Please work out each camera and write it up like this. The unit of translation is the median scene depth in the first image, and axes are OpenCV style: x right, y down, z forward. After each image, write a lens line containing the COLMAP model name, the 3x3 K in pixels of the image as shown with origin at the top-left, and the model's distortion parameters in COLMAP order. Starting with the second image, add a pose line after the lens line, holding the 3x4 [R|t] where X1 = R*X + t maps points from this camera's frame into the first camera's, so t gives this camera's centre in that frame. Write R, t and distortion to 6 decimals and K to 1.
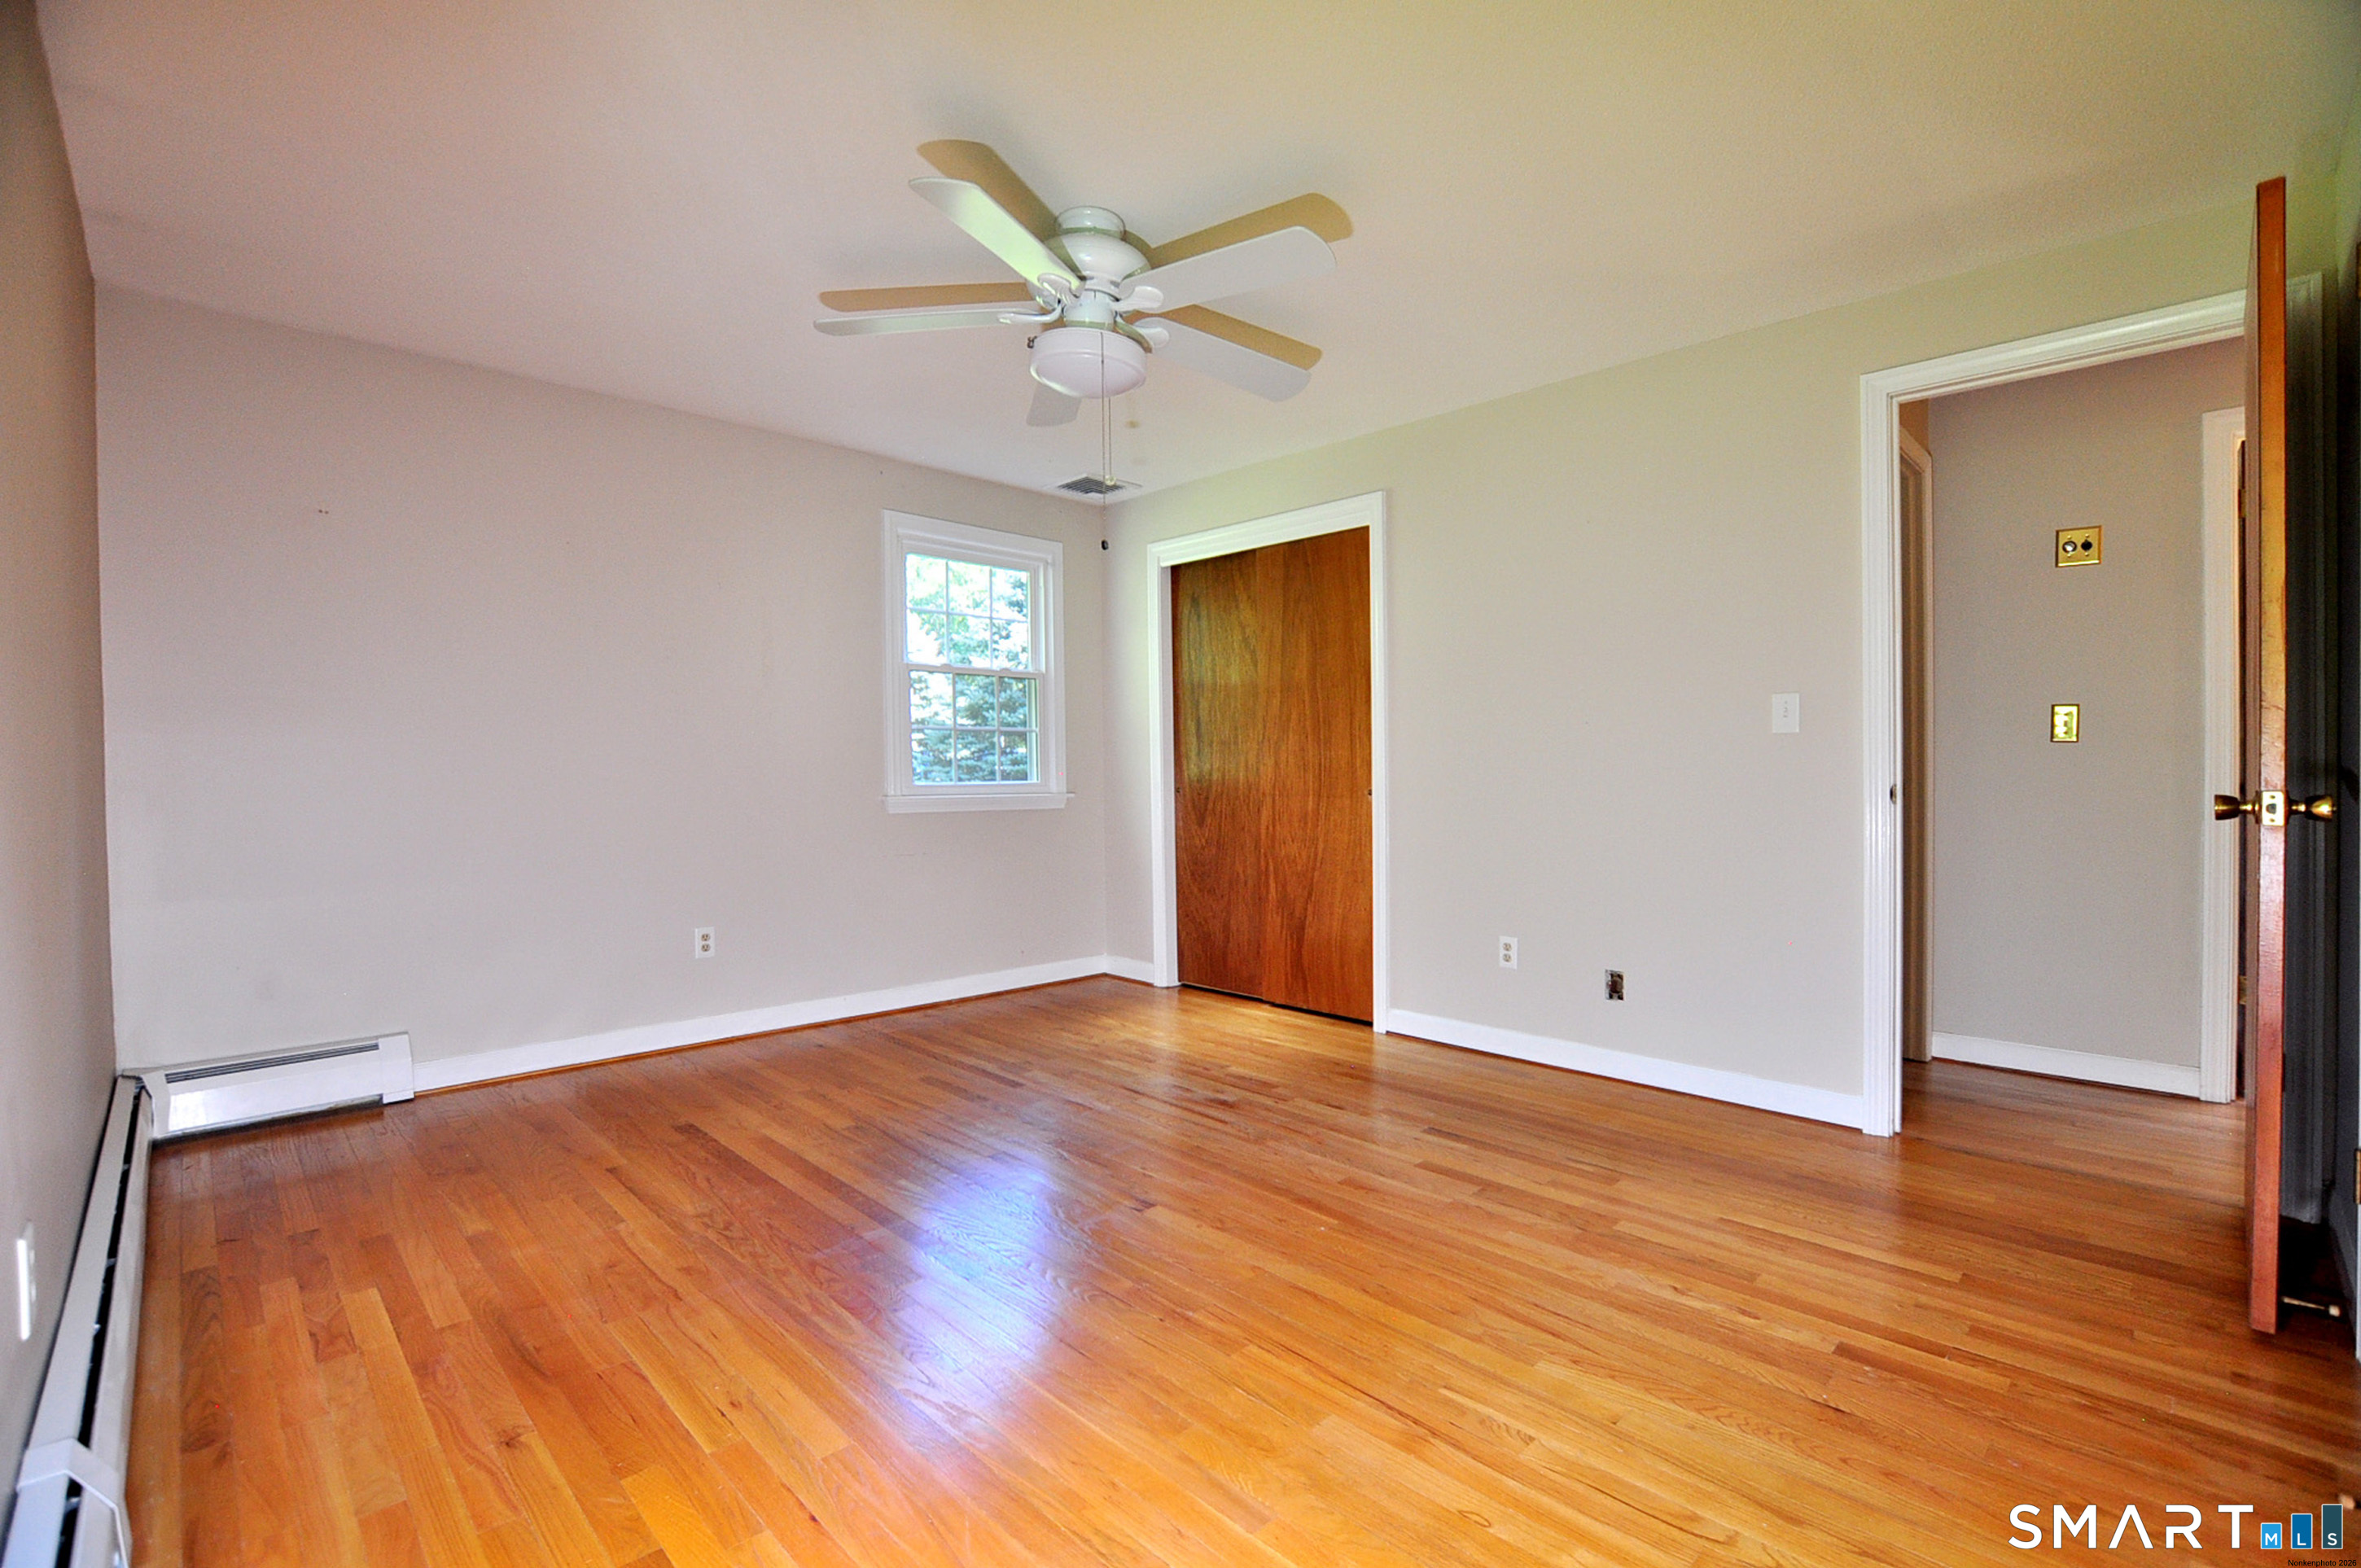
lens RADIAL K [[1031.6, 0, 1198.4], [0, 1031.6, 803.5], [0, 0, 1]] dist [-0.029764, 0.000336]
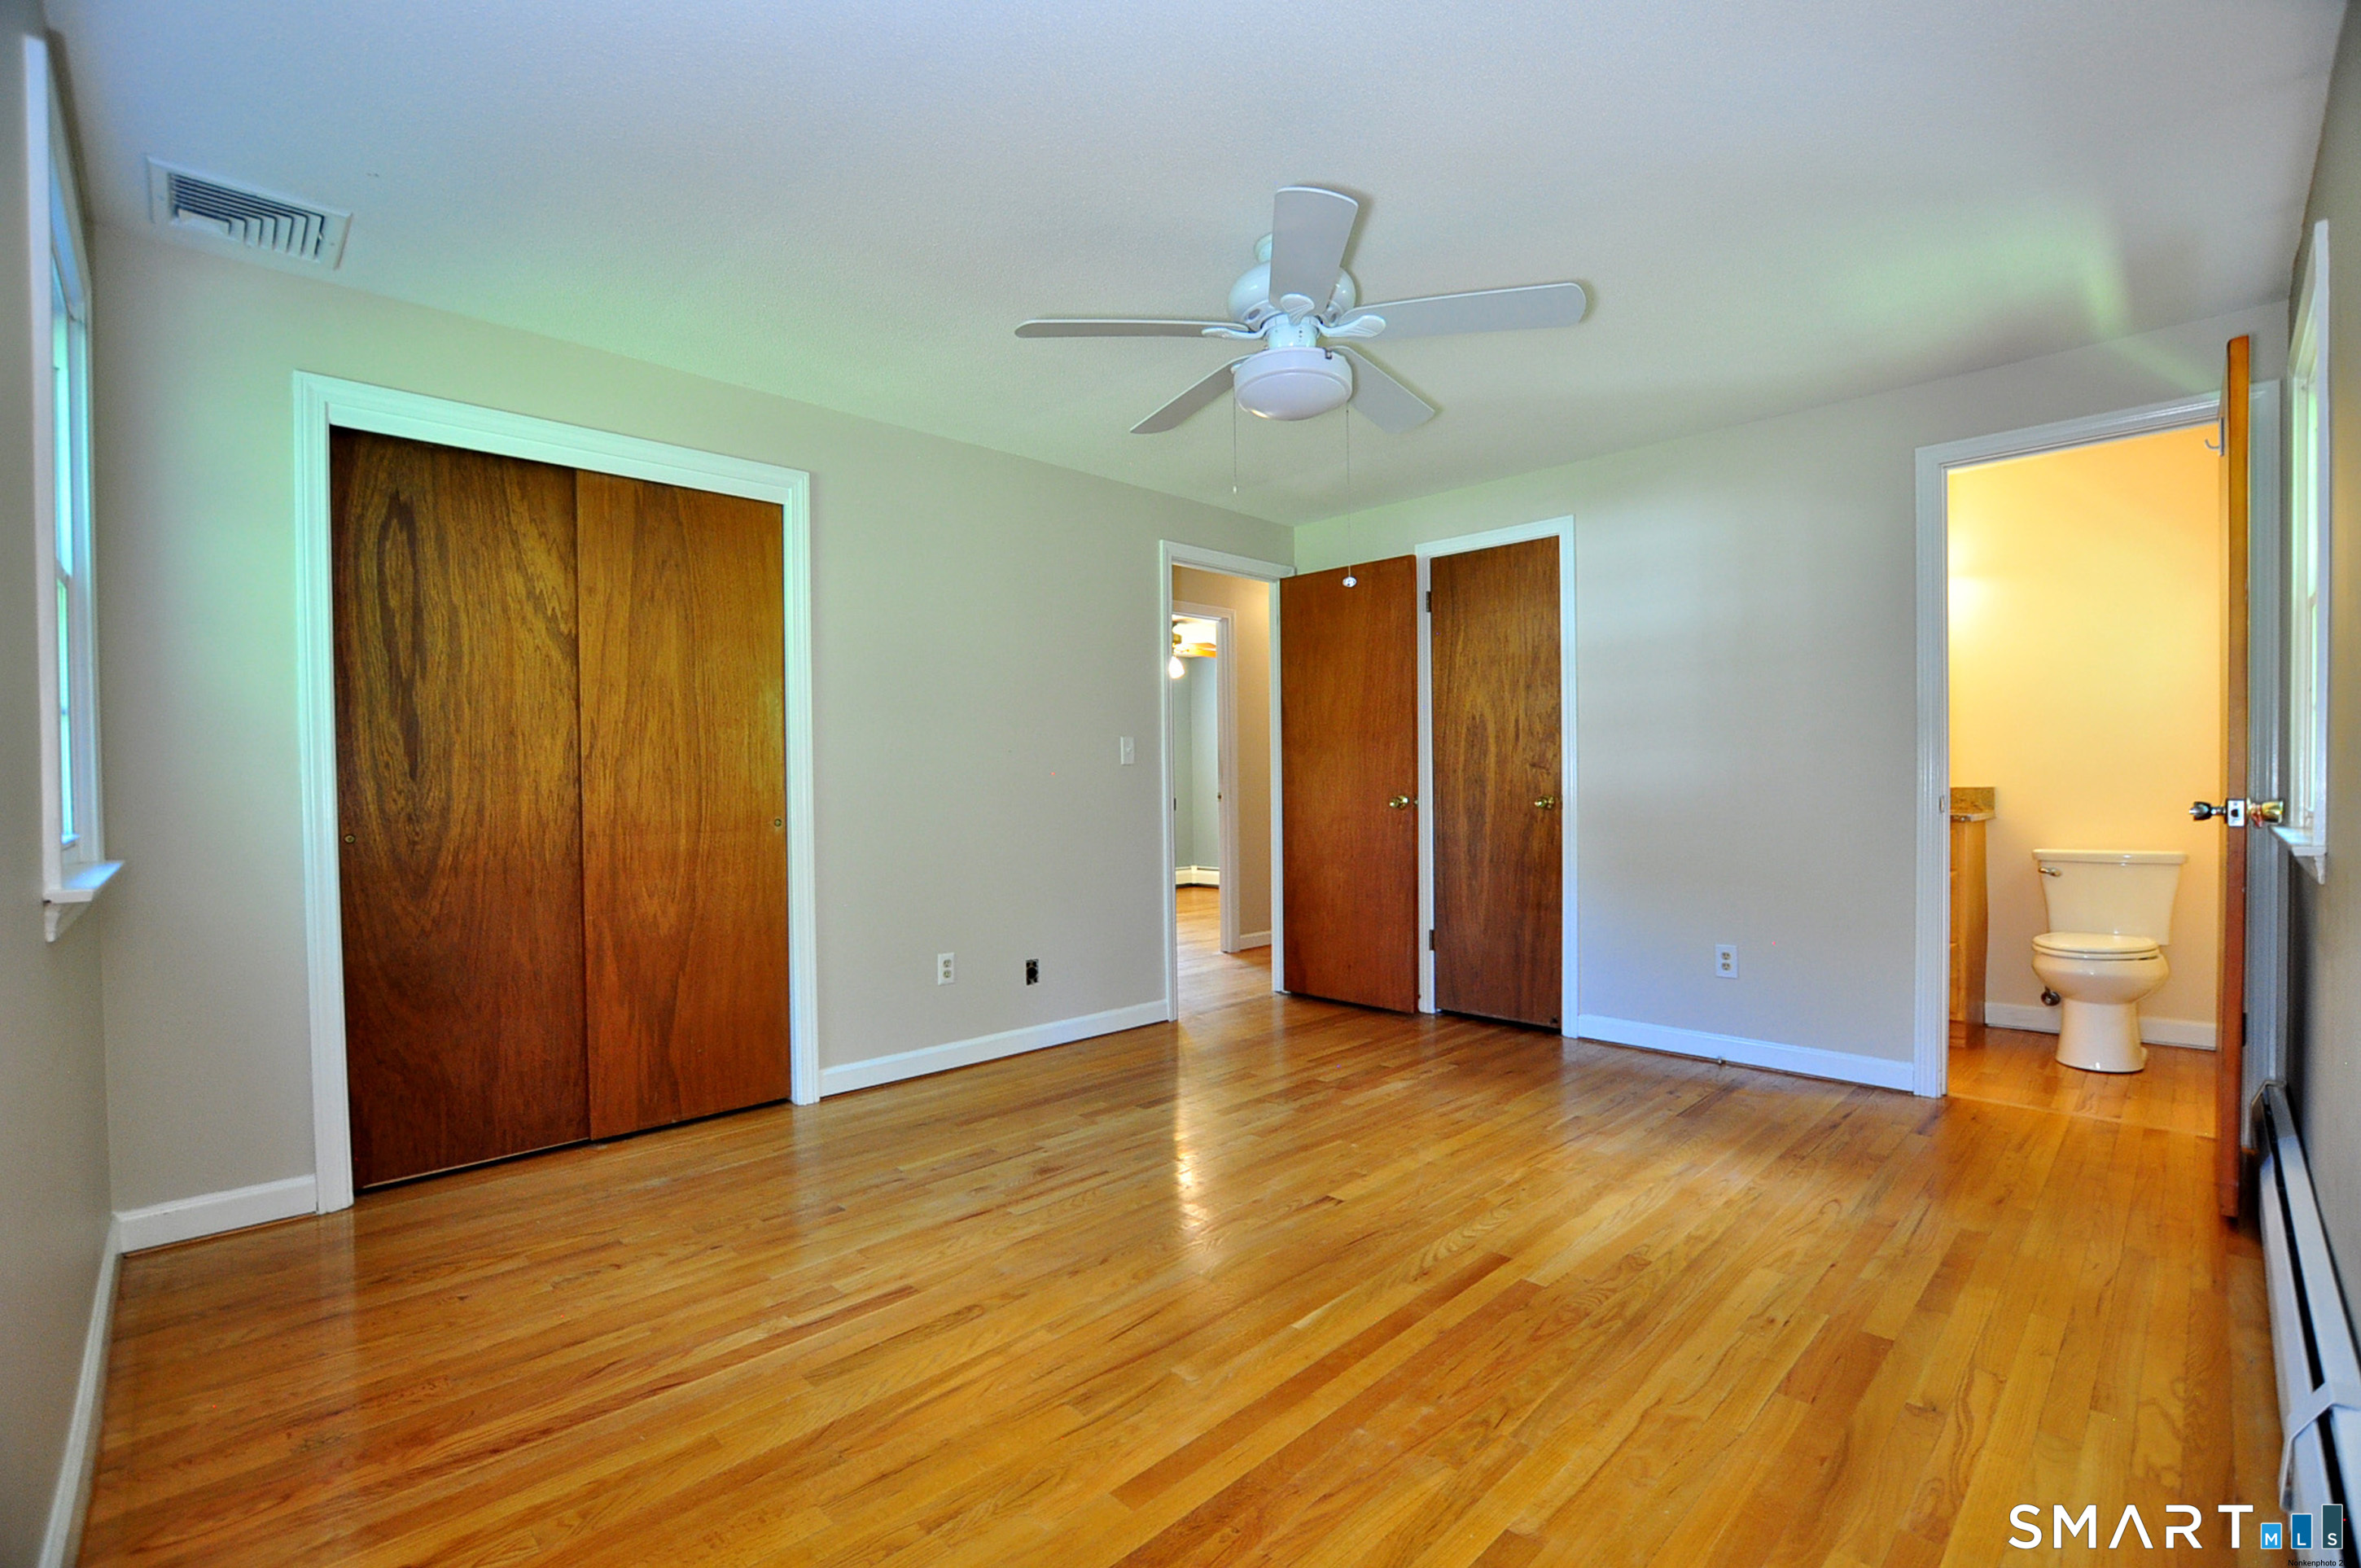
lens RADIAL K [[1037.8, 0, 1189.8], [0, 1037.8, 795.7], [0, 0, 1]] dist [-0.031585, 0.004965]
pose [[0.010117, -0.012081, 0.999876, -0.873245], [0.038362, 0.999196, 0.011685, -0.038927], [-0.999213, 0.038239, 0.010573, 0.863220]]
